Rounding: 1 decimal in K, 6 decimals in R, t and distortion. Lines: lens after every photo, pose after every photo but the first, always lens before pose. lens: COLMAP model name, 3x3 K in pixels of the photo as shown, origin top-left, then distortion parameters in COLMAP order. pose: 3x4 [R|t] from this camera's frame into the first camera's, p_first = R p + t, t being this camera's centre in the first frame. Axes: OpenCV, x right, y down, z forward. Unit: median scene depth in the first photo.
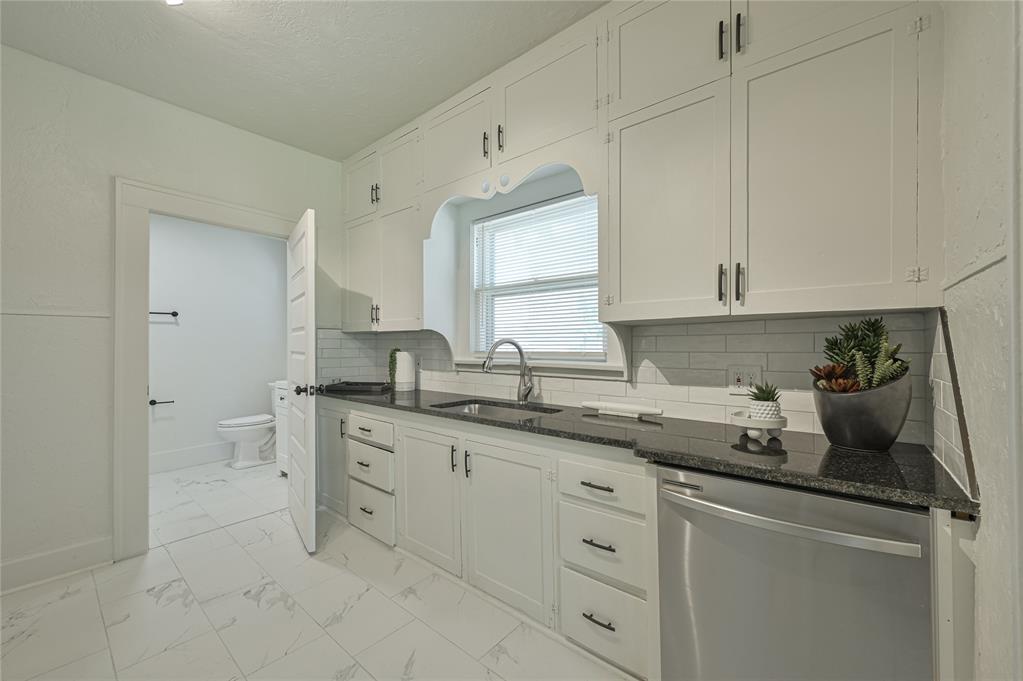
lens RADIAL K [[407.4, 0, 511.3], [0, 407.4, 343.8], [0, 0, 1]] dist [0.000014, 0.000384]
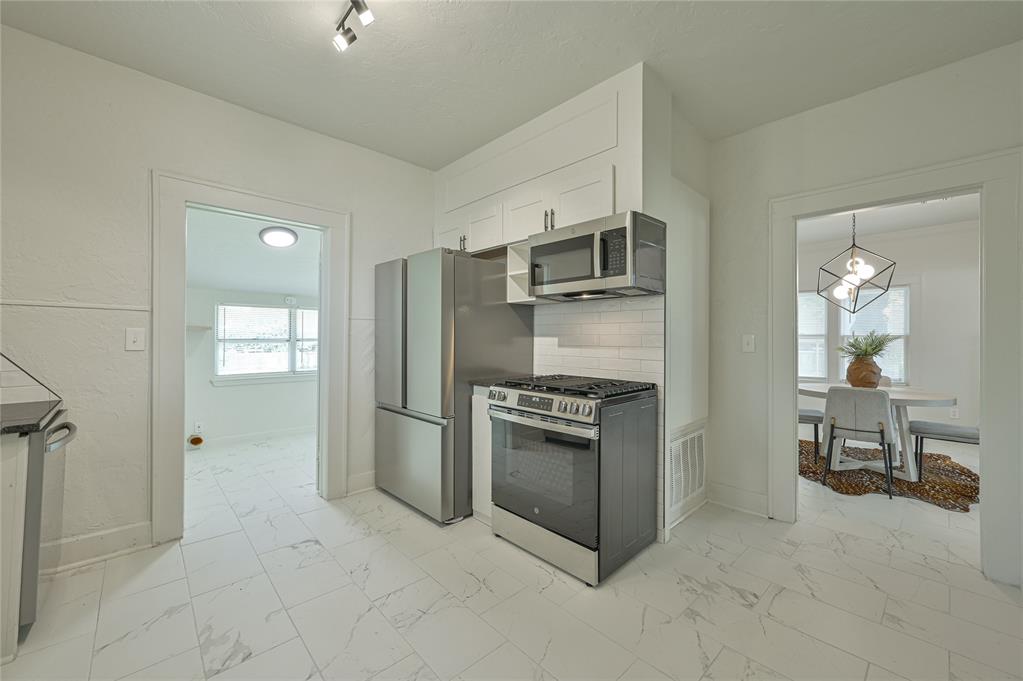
lens RADIAL K [[407.4, 0, 518.3], [0, 407.4, 333.4], [0, 0, 1]] dist [0.000014, 0.000384]
pose [[-0.995697, -0.008438, 0.092283, -0.155067], [-0.010710, 0.999651, -0.024159, 0.016053], [-0.092047, -0.025043, -0.995440, 1.825112]]
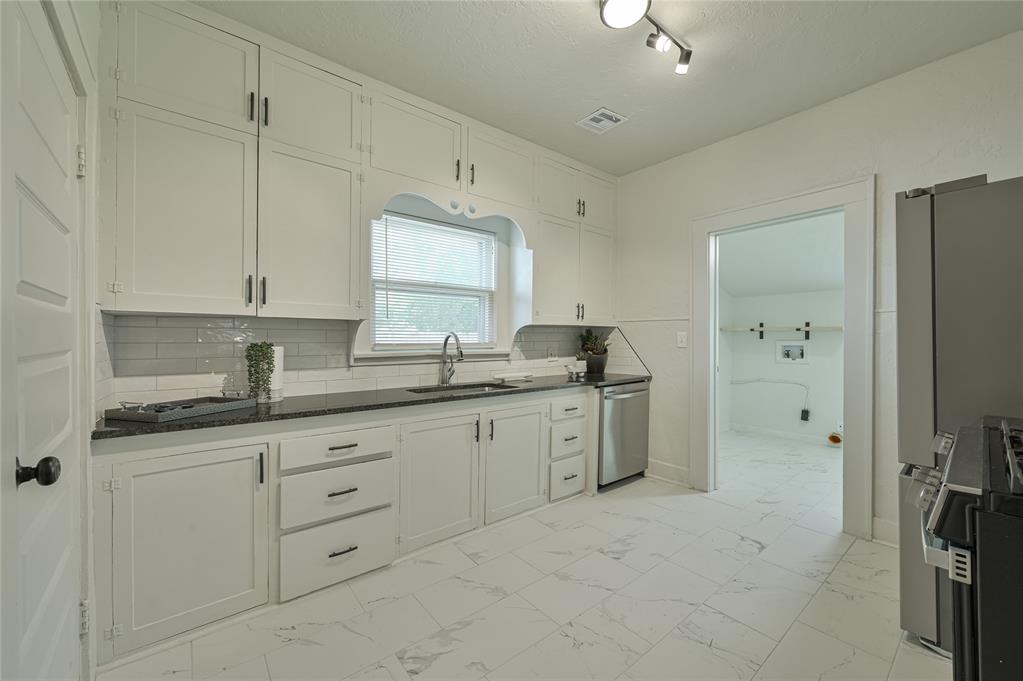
lens RADIAL K [[407.4, 0, 513.7], [0, 407.4, 338.9], [0, 0, 1]] dist [0.000014, 0.000384]
pose [[0.183007, -0.002202, 0.983109, -1.207331], [-0.004365, 0.999986, 0.003053, 0.002134], [-0.983102, -0.004850, 0.182995, 0.618271]]
